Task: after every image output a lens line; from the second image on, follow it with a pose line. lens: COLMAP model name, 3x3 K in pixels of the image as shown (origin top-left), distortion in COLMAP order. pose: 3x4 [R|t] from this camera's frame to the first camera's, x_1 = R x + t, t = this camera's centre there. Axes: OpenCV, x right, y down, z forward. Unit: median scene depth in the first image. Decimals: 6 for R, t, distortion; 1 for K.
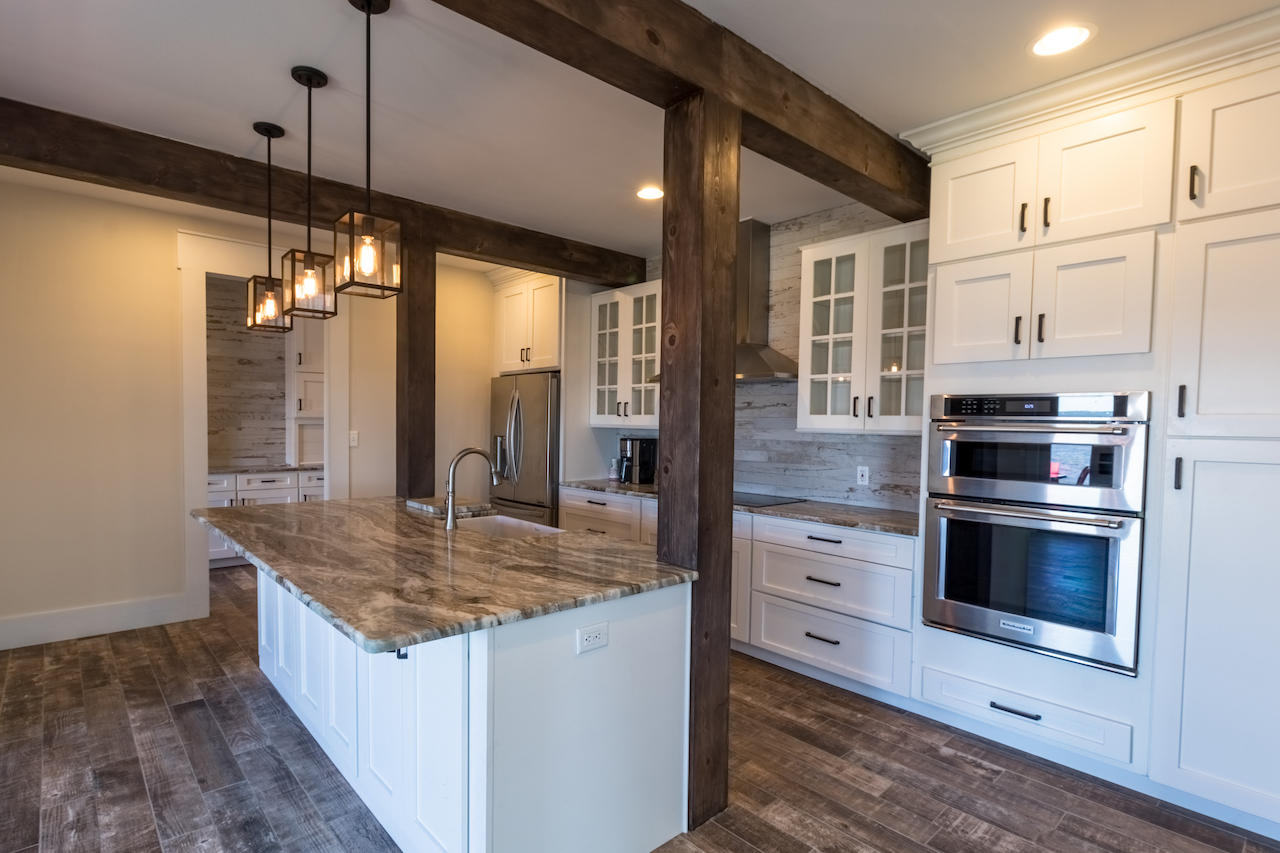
lens RADIAL K [[636.5, 0, 567.3], [0, 636.5, 446.6], [0, 0, 1]] dist [-0.000129, 0.000230]
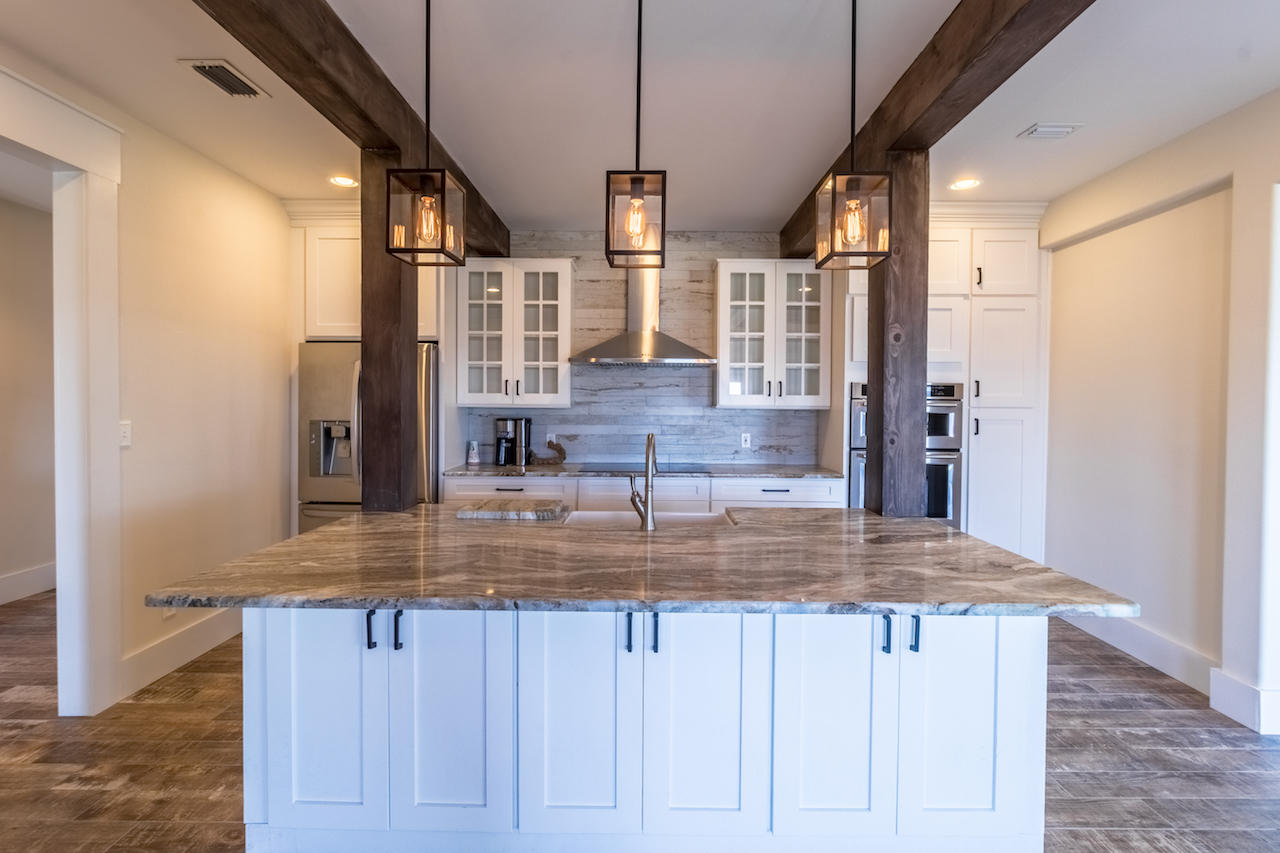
lens RADIAL K [[601.9, 0, 640.5], [0, 601.9, 411.1], [0, 0, 1]] dist [-0.000427, 0.000122]
pose [[0.624003, -0.022969, 0.781085, -0.642254], [0.034373, 0.999407, 0.001928, -0.024926], [-0.780666, 0.025645, 0.624422, 0.391490]]
